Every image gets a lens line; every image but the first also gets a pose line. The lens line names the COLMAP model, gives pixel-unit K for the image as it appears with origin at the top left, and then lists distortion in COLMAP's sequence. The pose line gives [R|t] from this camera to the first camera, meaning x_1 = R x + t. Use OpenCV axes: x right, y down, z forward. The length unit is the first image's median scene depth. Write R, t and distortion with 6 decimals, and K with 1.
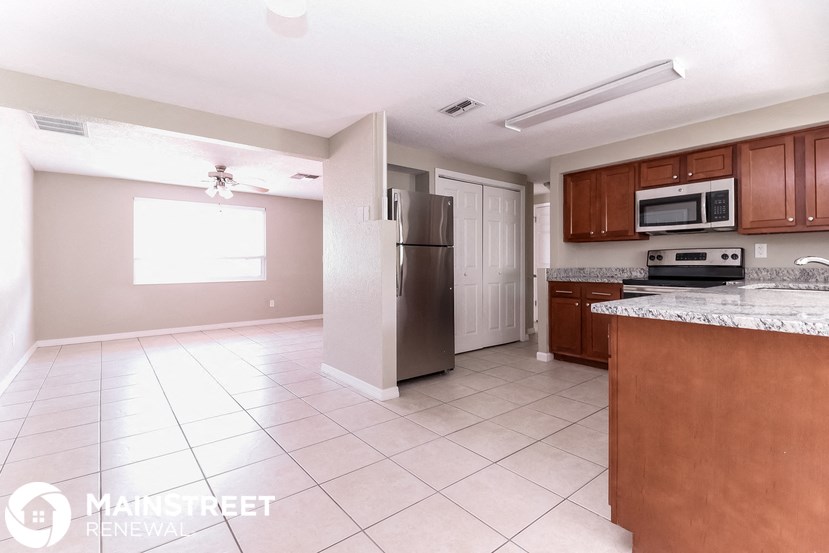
lens RADIAL K [[385.9, 0, 413.5], [0, 385.9, 263.2], [0, 0, 1]] dist [-0.000363, -0.000776]
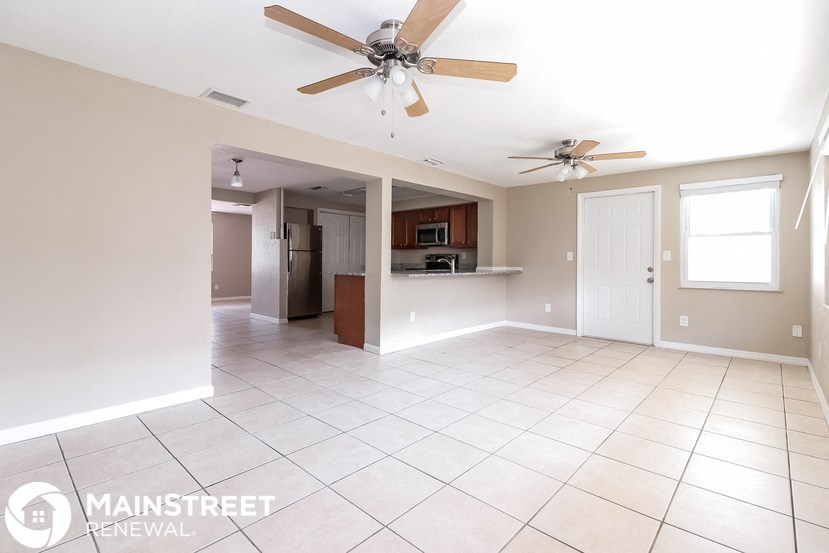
lens RADIAL K [[385.9, 0, 413.5], [0, 385.9, 263.2], [0, 0, 1]] dist [-0.000363, -0.000776]
pose [[0.987373, 0.007616, 0.158231, 0.260559], [-0.007712, 0.999970, -0.000004, 0.012427], [-0.158226, -0.001217, 0.987402, -1.021270]]
